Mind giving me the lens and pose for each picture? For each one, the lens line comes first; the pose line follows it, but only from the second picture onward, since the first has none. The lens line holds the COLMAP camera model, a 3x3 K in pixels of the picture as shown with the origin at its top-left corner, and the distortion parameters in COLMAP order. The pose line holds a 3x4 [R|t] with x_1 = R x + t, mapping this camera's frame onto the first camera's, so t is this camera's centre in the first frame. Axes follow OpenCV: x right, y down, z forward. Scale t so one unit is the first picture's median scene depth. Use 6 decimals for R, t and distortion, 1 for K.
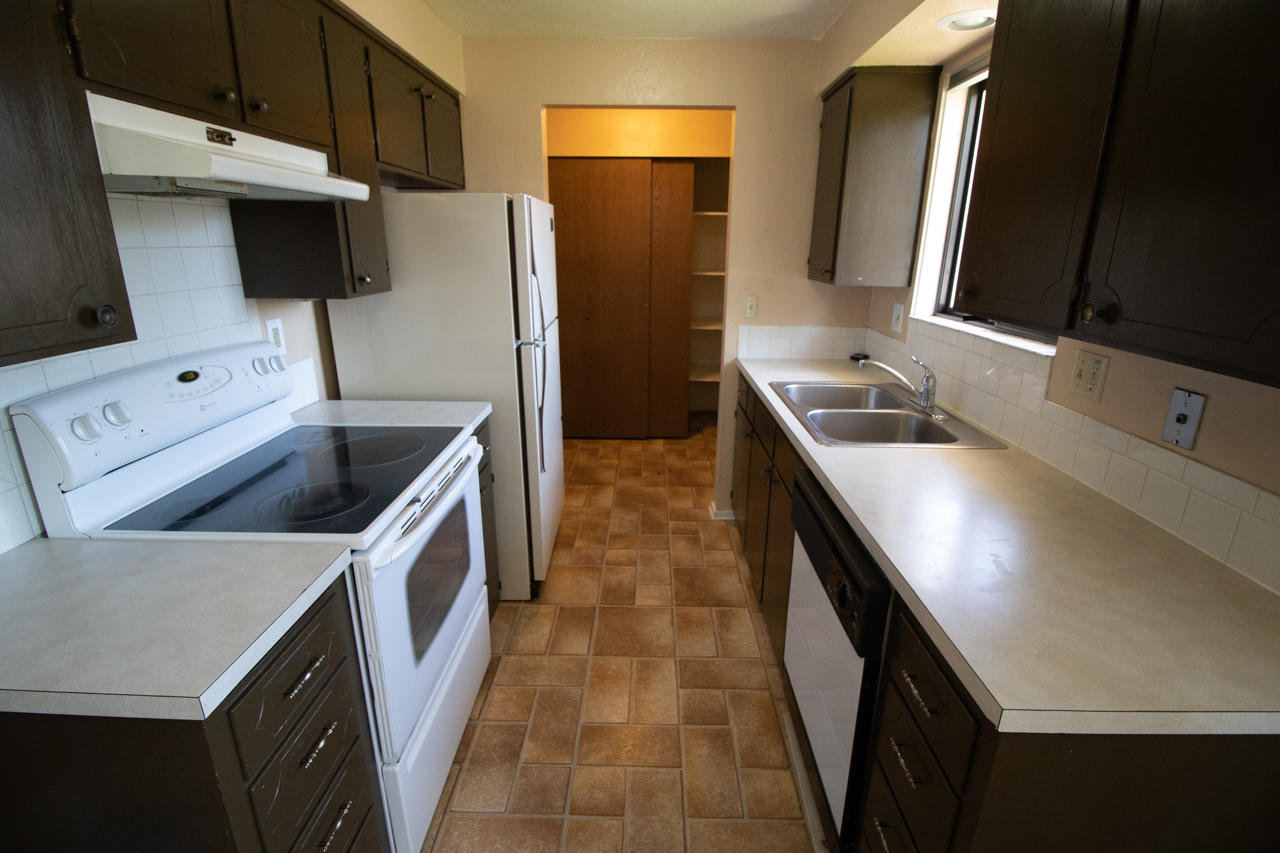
lens RADIAL K [[602.6, 0, 643.6], [0, 602.6, 415.3], [0, 0, 1]] dist [0.015678, -0.000129]
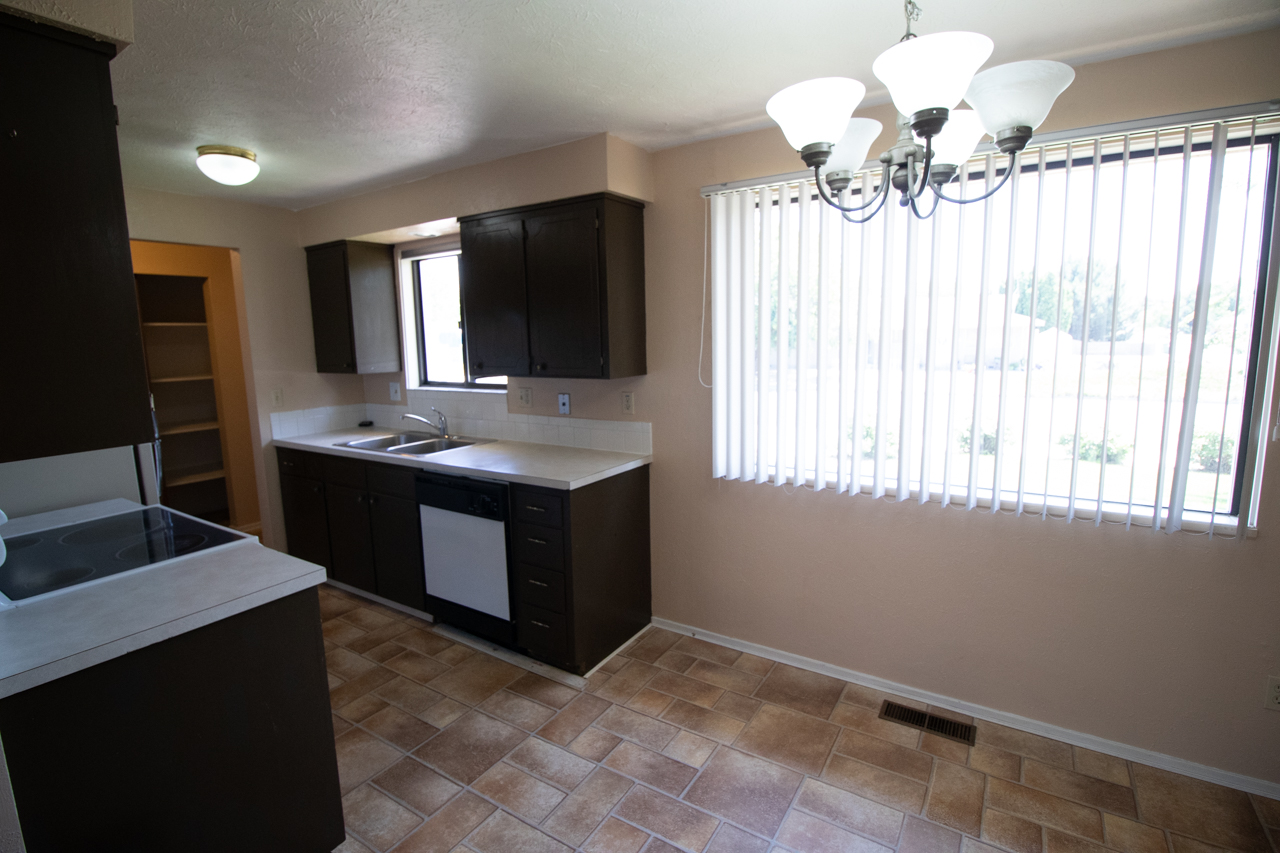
lens RADIAL K [[602.6, 0, 637.8], [0, 602.6, 418.4], [0, 0, 1]] dist [0.015678, -0.000129]
pose [[0.530565, -0.141503, 0.835750, -0.649018], [0.265977, 0.963963, -0.005641, 0.092871], [-0.804834, 0.225283, 0.549081, -0.390262]]
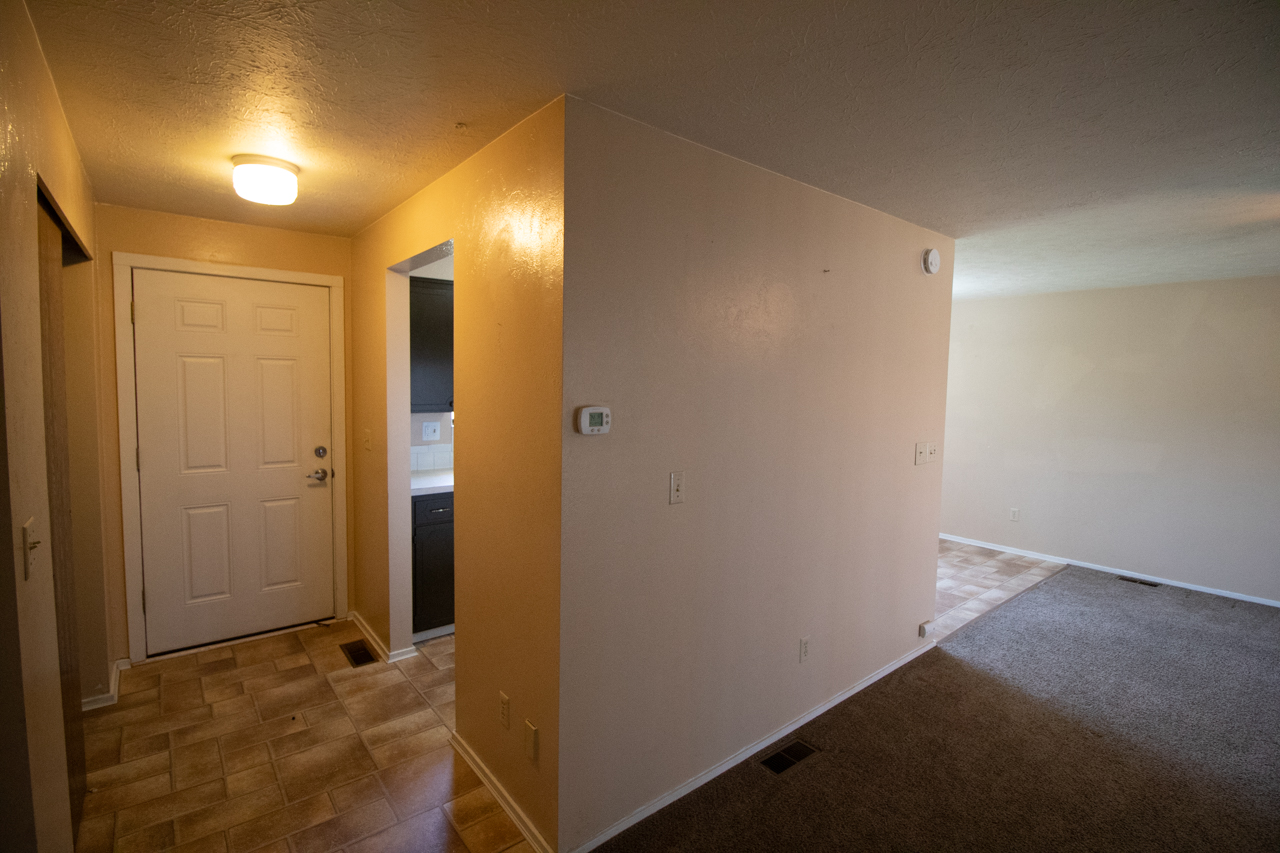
lens RADIAL K [[602.6, 0, 638.9], [0, 602.6, 428.7], [0, 0, 1]] dist [0.015678, -0.000129]
pose [[-0.641641, -0.090413, 0.761657, -0.746086], [0.187637, 0.944352, 0.270170, -0.334762], [-0.743700, 0.316267, -0.588970, 1.064811]]
